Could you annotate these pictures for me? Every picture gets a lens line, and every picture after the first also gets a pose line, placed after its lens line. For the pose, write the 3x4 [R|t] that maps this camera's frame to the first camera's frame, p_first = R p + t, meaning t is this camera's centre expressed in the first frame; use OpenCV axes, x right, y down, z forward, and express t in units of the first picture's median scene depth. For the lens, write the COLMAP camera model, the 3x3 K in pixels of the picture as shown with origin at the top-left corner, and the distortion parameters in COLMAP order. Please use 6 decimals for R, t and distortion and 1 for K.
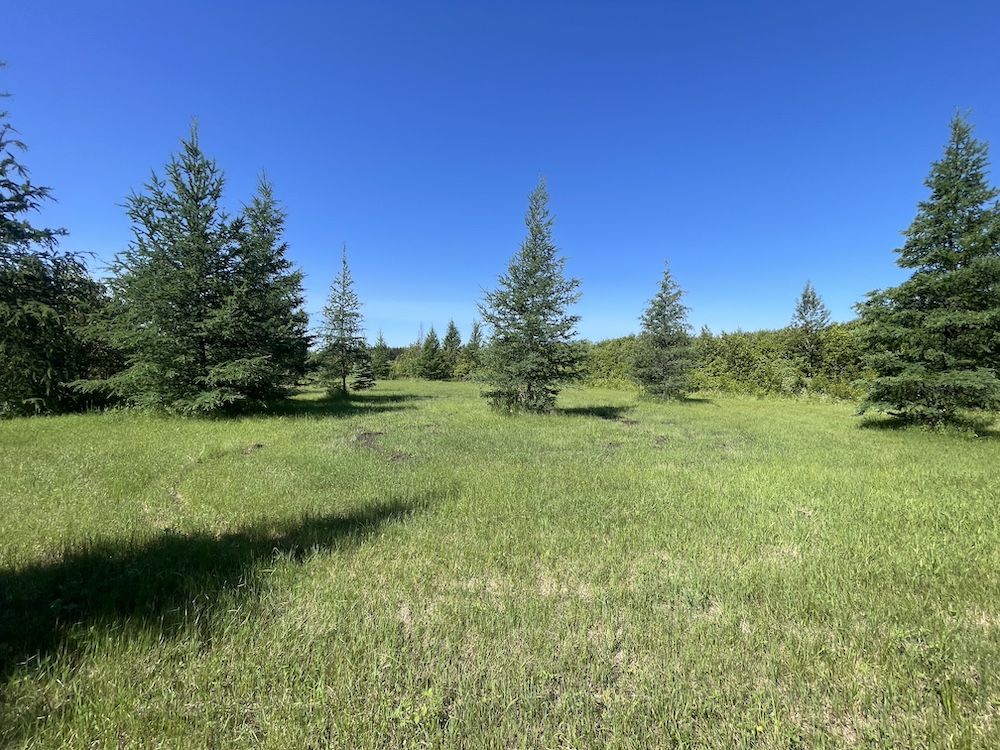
lens RADIAL K [[405.7, 0, 500.2], [0, 405.7, 374.5], [0, 0, 1]] dist [-0.002307, -0.000226]
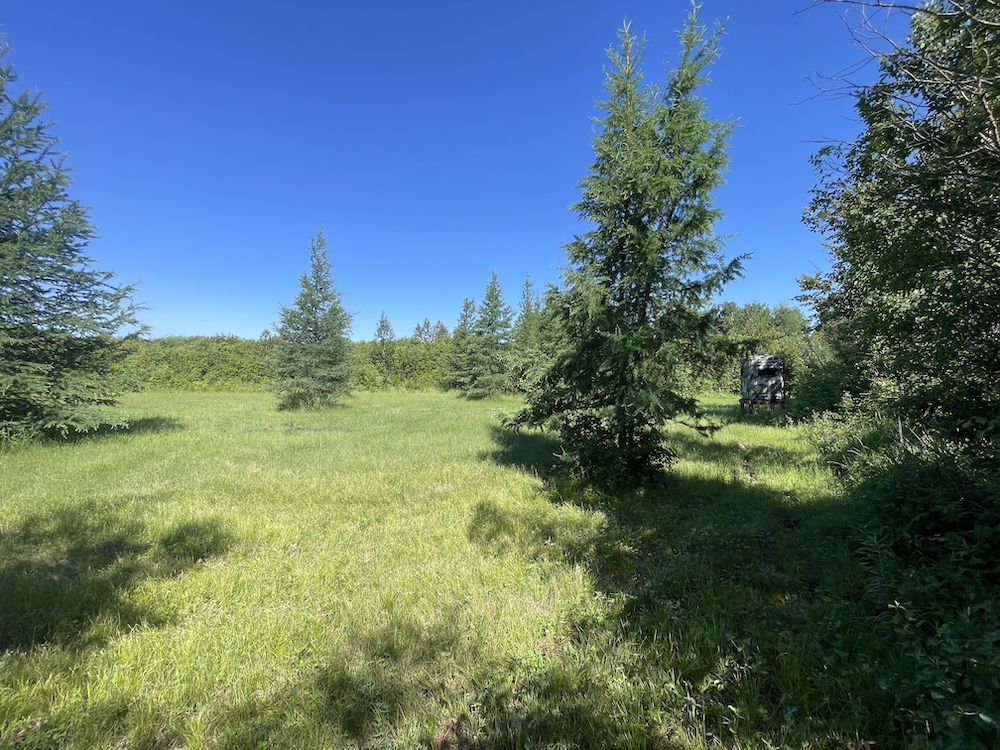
lens RADIAL K [[405.7, 0, 498.5], [0, 405.7, 374.8], [0, 0, 1]] dist [-0.002307, -0.000226]
pose [[0.418480, -0.003187, 0.908220, -0.801720], [-0.004573, 0.999974, 0.005616, -0.014439], [-0.908215, -0.006504, 0.418454, -0.038682]]
